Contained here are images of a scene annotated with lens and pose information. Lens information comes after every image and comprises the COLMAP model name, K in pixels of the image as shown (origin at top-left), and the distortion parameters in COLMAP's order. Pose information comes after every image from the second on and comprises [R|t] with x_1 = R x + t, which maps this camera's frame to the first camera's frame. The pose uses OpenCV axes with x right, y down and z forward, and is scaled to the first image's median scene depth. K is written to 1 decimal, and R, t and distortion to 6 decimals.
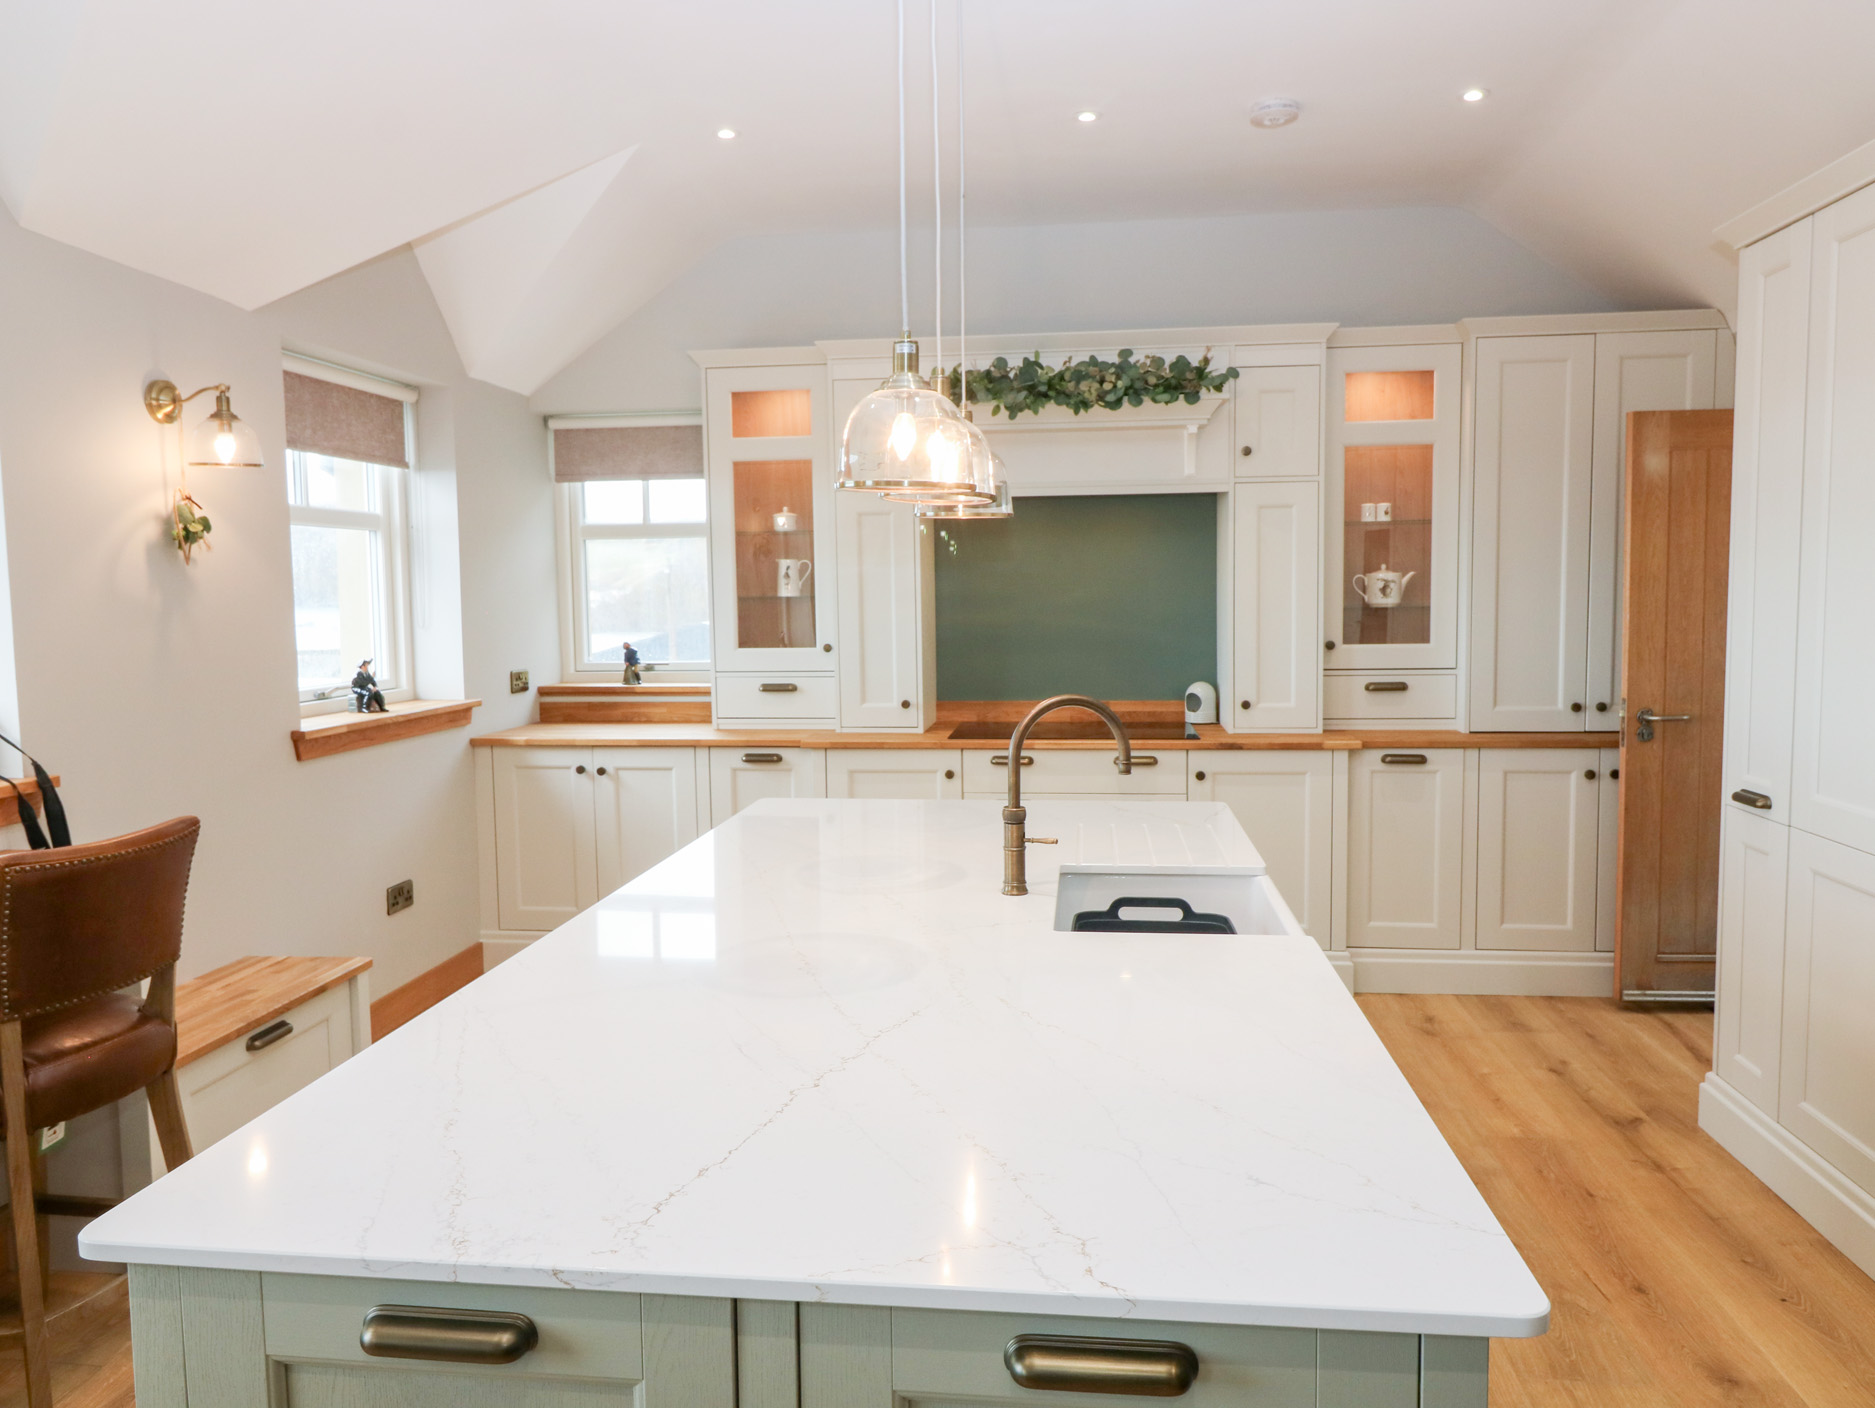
lens RADIAL K [[1301.1, 0, 937.5], [0, 1301.1, 704.0], [0, 0, 1]] dist [-0.009033, -0.003924]
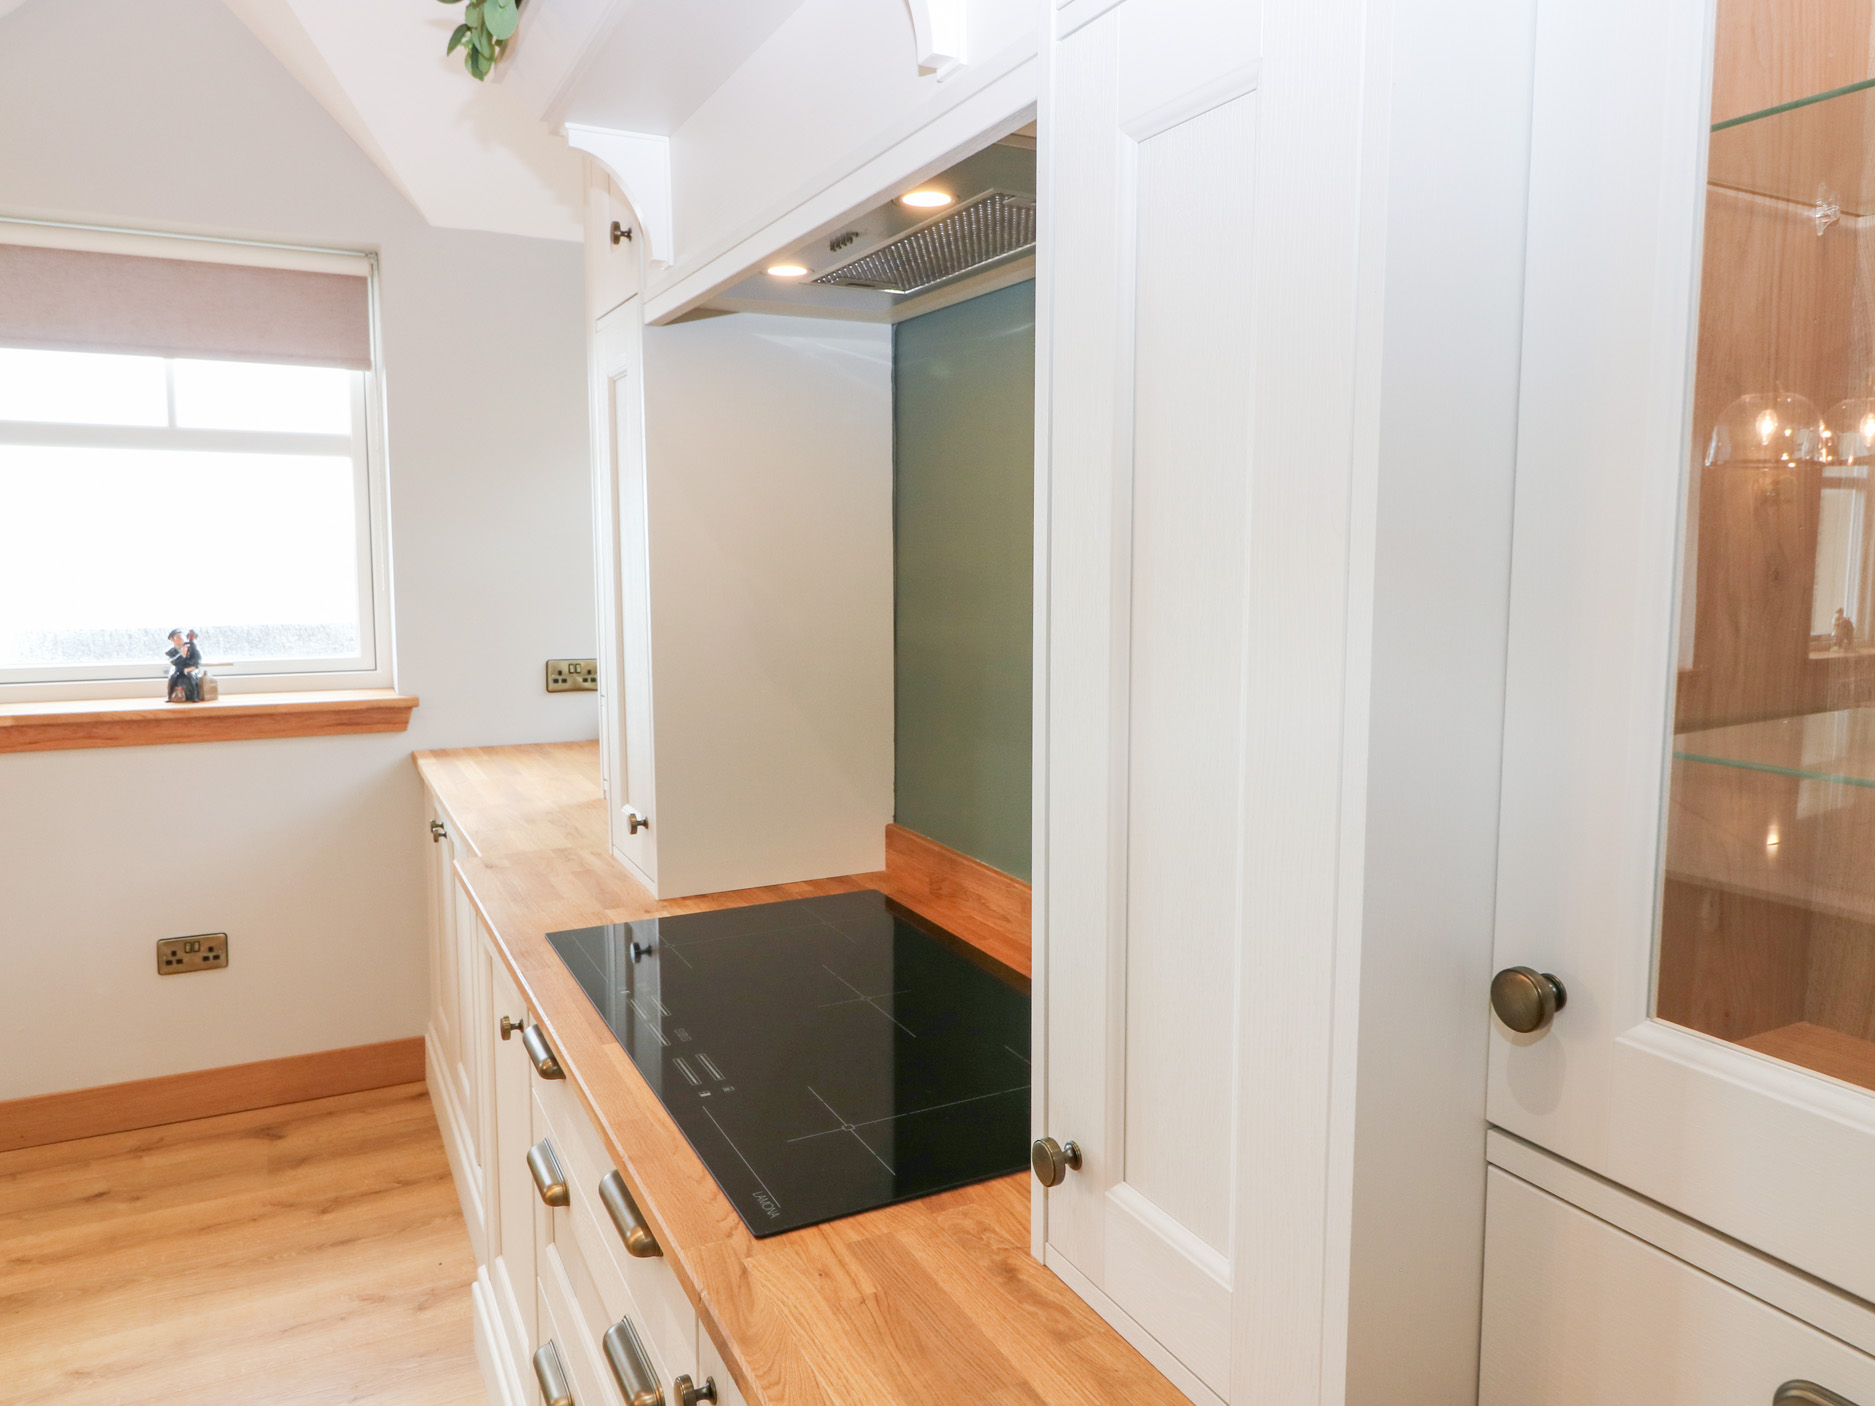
lens RADIAL K [[1301.1, 0, 937.5], [0, 1301.1, 703.0], [0, 0, 1]] dist [-0.009033, -0.003924]
pose [[0.555752, 0.116374, -0.823162, 0.408989], [-0.095130, 0.992552, 0.076096, -0.089182], [0.825887, 0.036017, 0.562684, 0.920011]]
